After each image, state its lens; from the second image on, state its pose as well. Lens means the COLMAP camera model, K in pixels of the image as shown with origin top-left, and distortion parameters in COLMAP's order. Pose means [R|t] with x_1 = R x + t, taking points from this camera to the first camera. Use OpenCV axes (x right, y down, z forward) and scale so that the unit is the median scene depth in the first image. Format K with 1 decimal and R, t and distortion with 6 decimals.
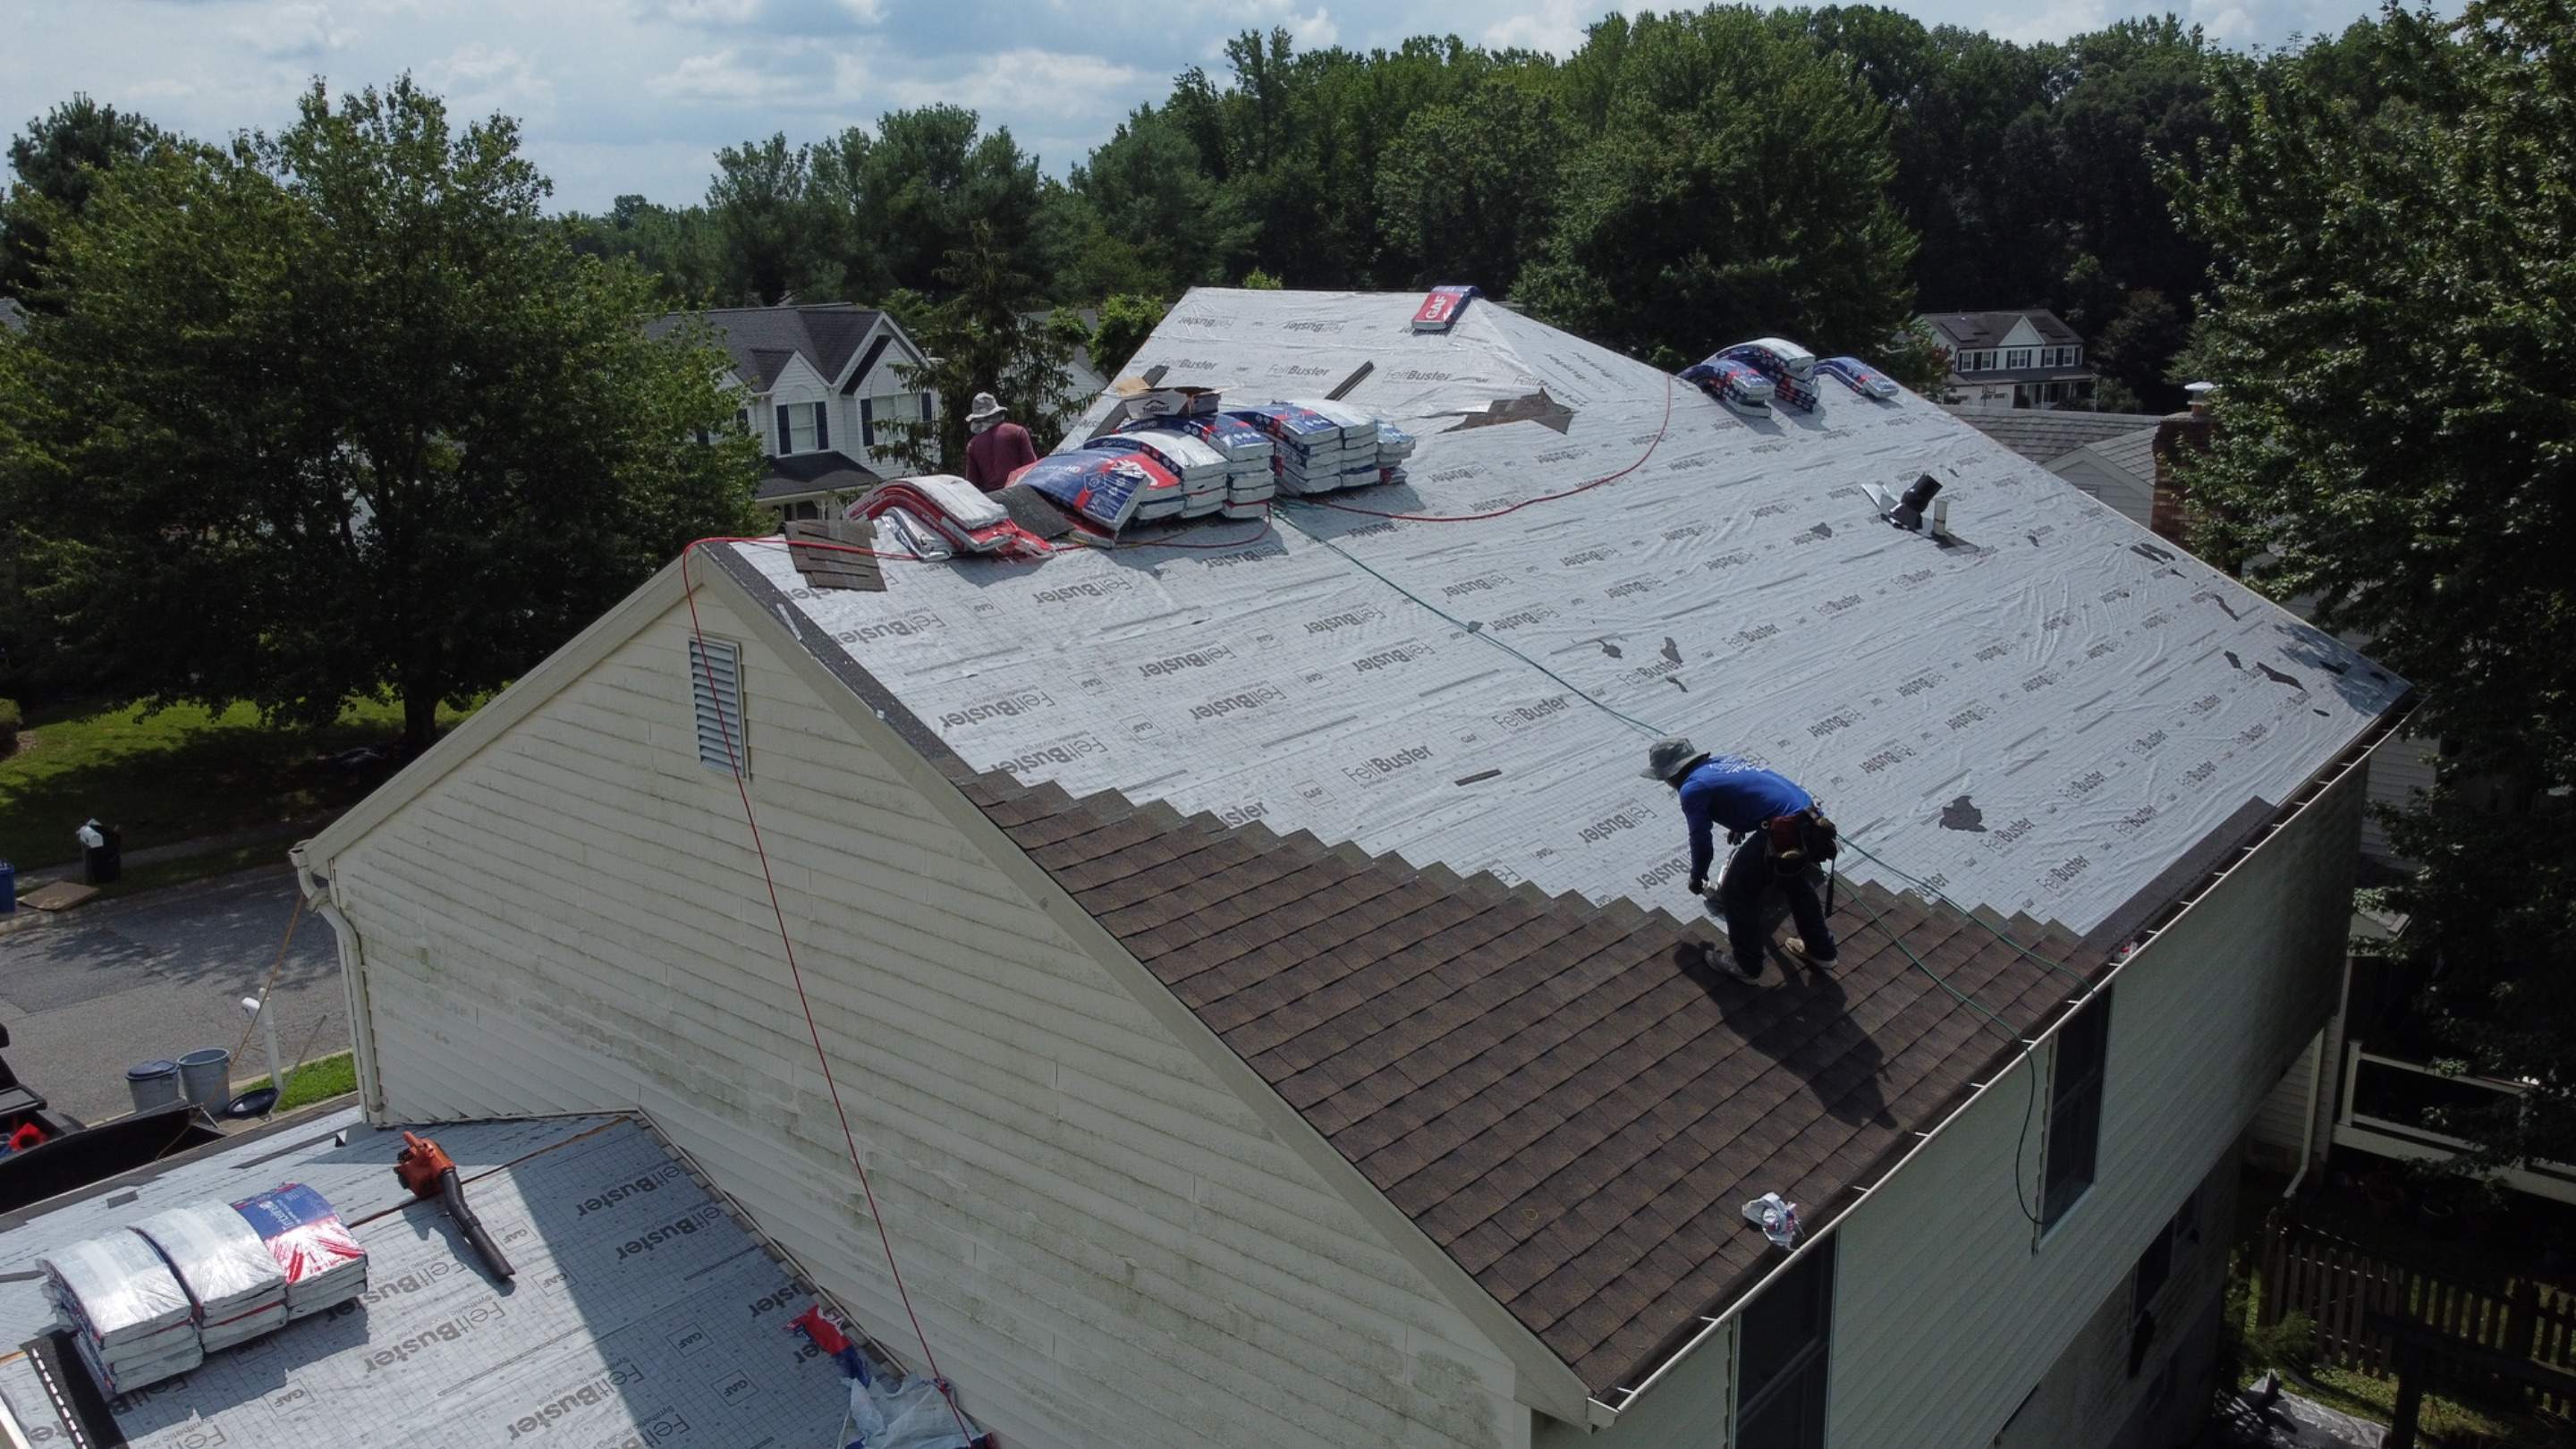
lens RADIAL K [[1960.3, 0, 1288.0], [0, 1960.3, 724.5], [0, 0, 1]] dist [-0.002578, 0.001688]
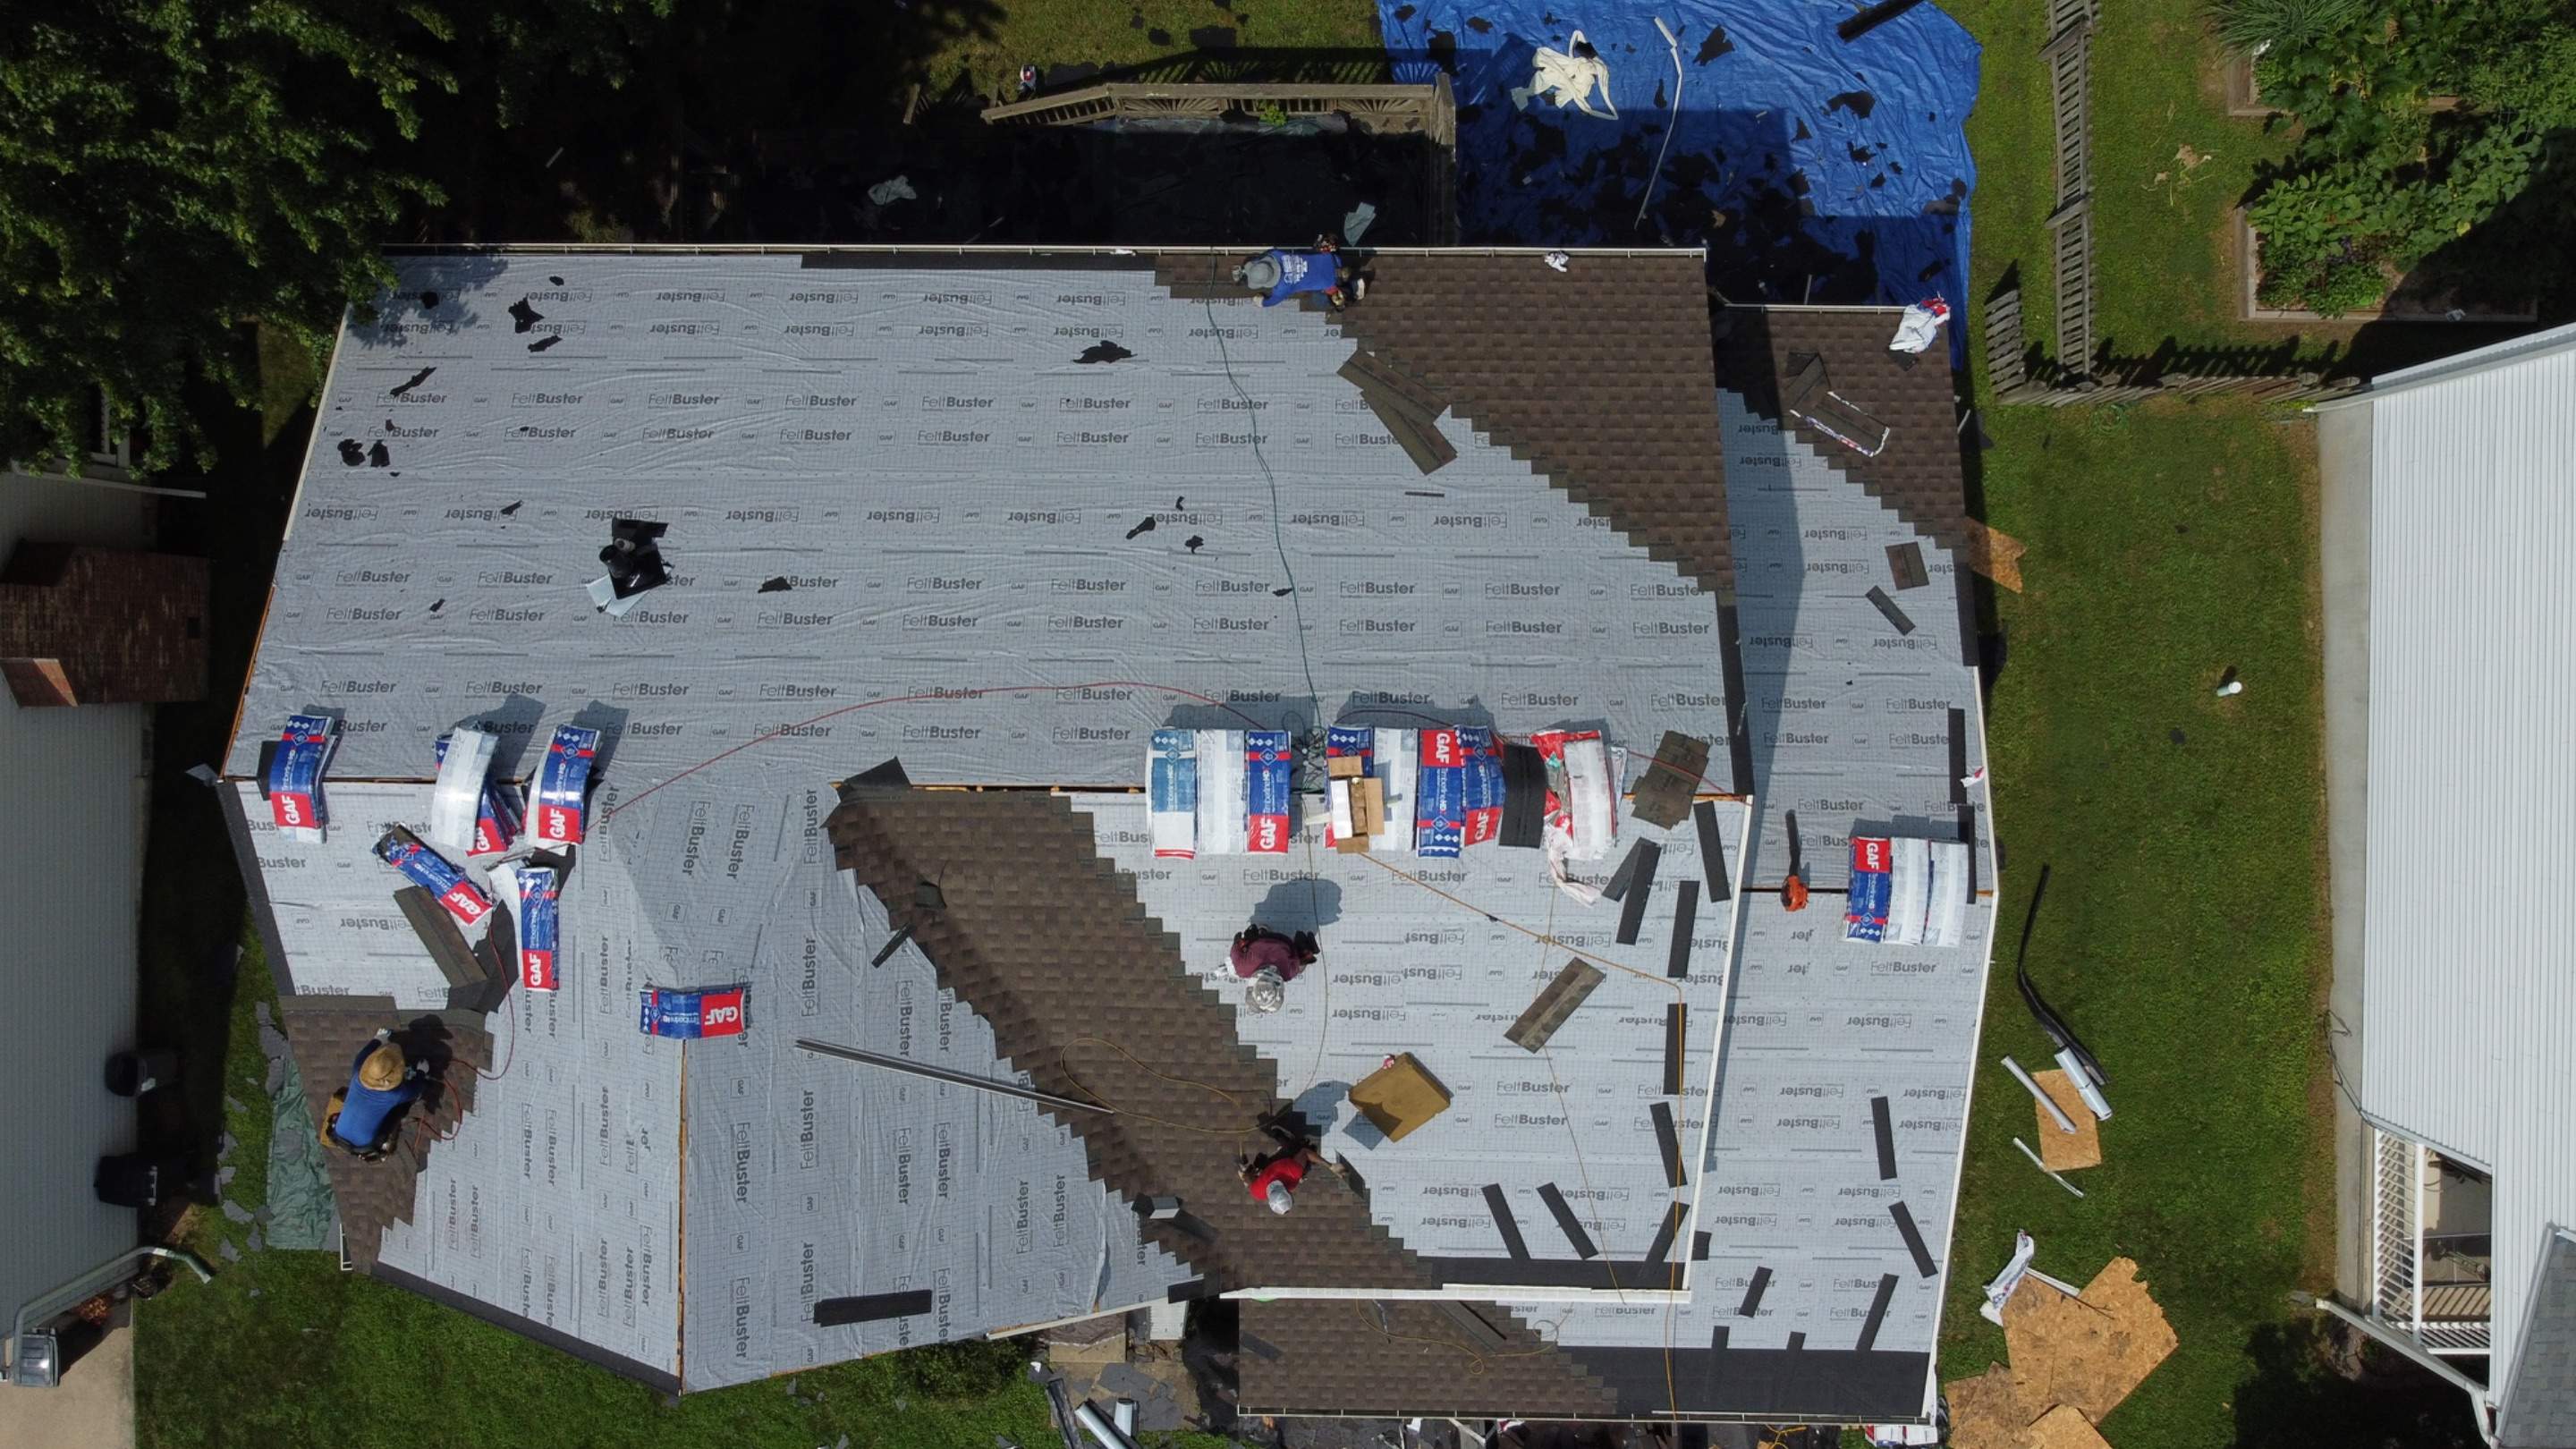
lens RADIAL K [[1982.0, 0, 1288.0], [0, 1982.0, 724.5], [0, 0, 1]] dist [-0.020219, -0.000695]
pose [[-0.637347, -0.770576, 0.001178, 0.013906], [0.212618, -0.174388, 0.961448, -1.840369], [-0.740664, 0.613026, 0.274984, 0.757558]]
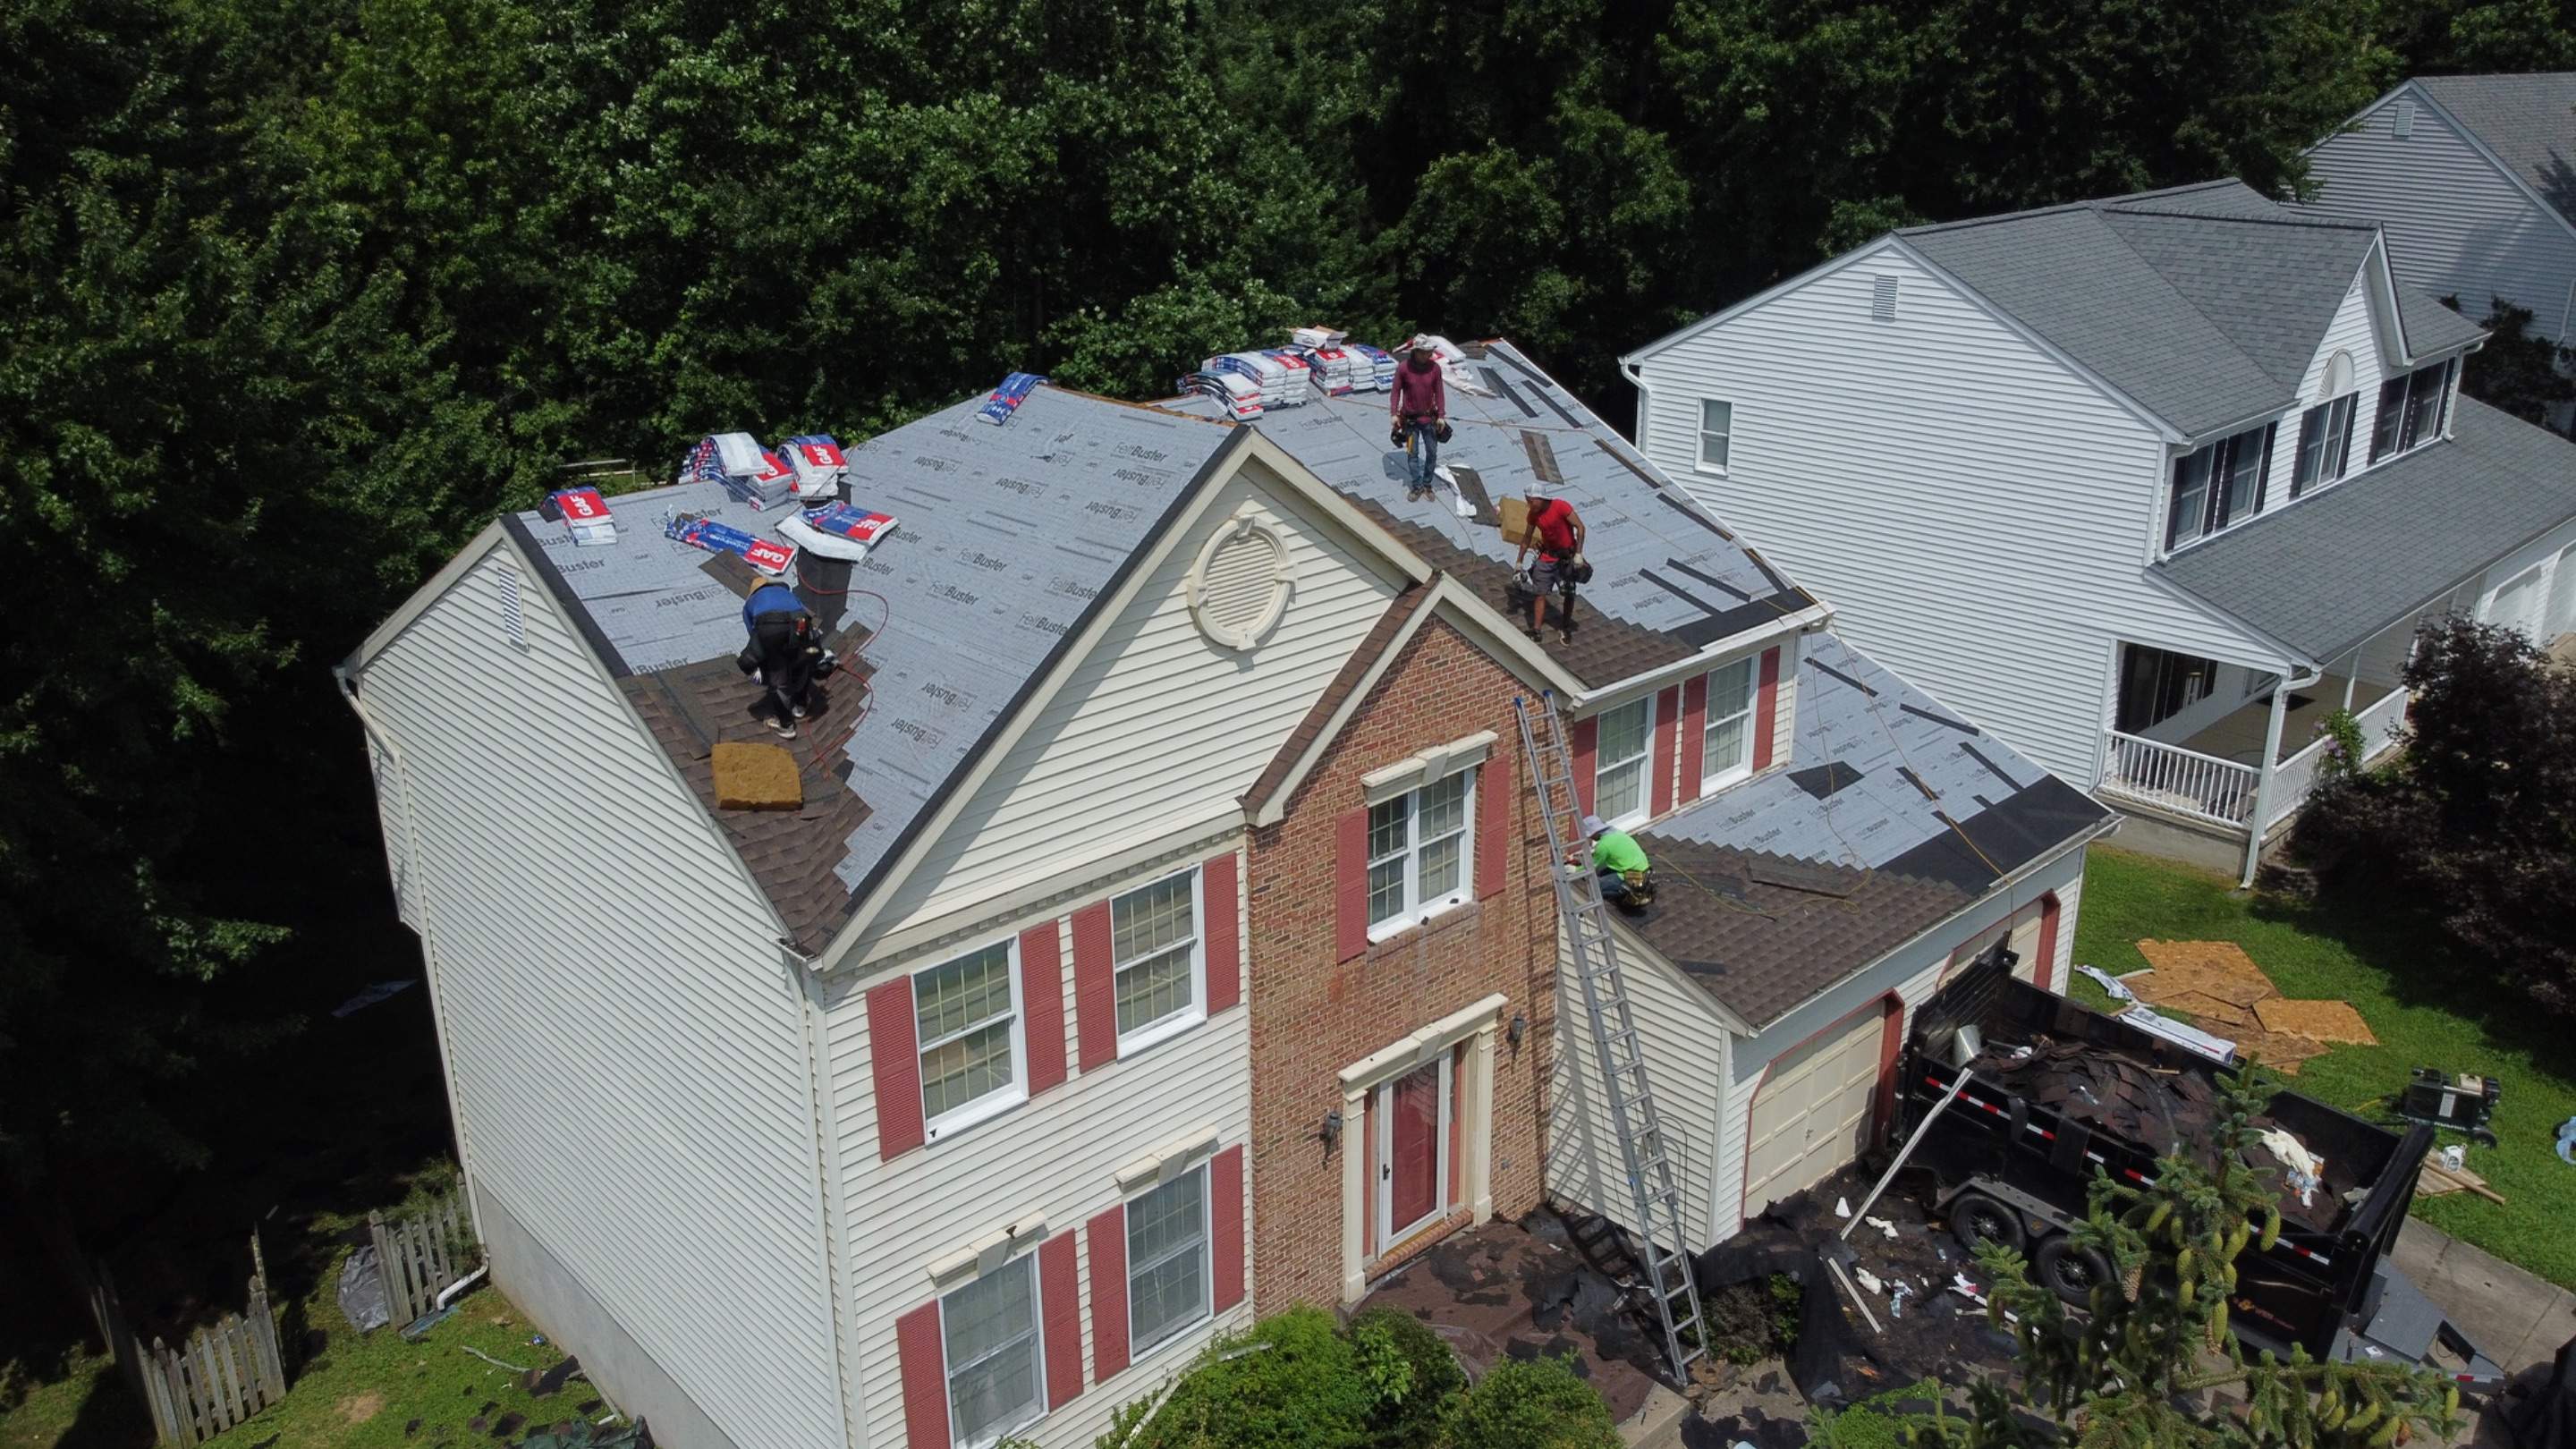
lens RADIAL K [[1960.3, 0, 1288.0], [0, 1960.3, 724.5], [0, 0, 1]] dist [-0.002578, 0.001688]
pose [[-0.993157, -0.020538, 0.114966, -0.319869], [0.048269, 0.824212, 0.564221, -1.158971], [-0.106345, 0.565909, -0.817580, 3.443570]]
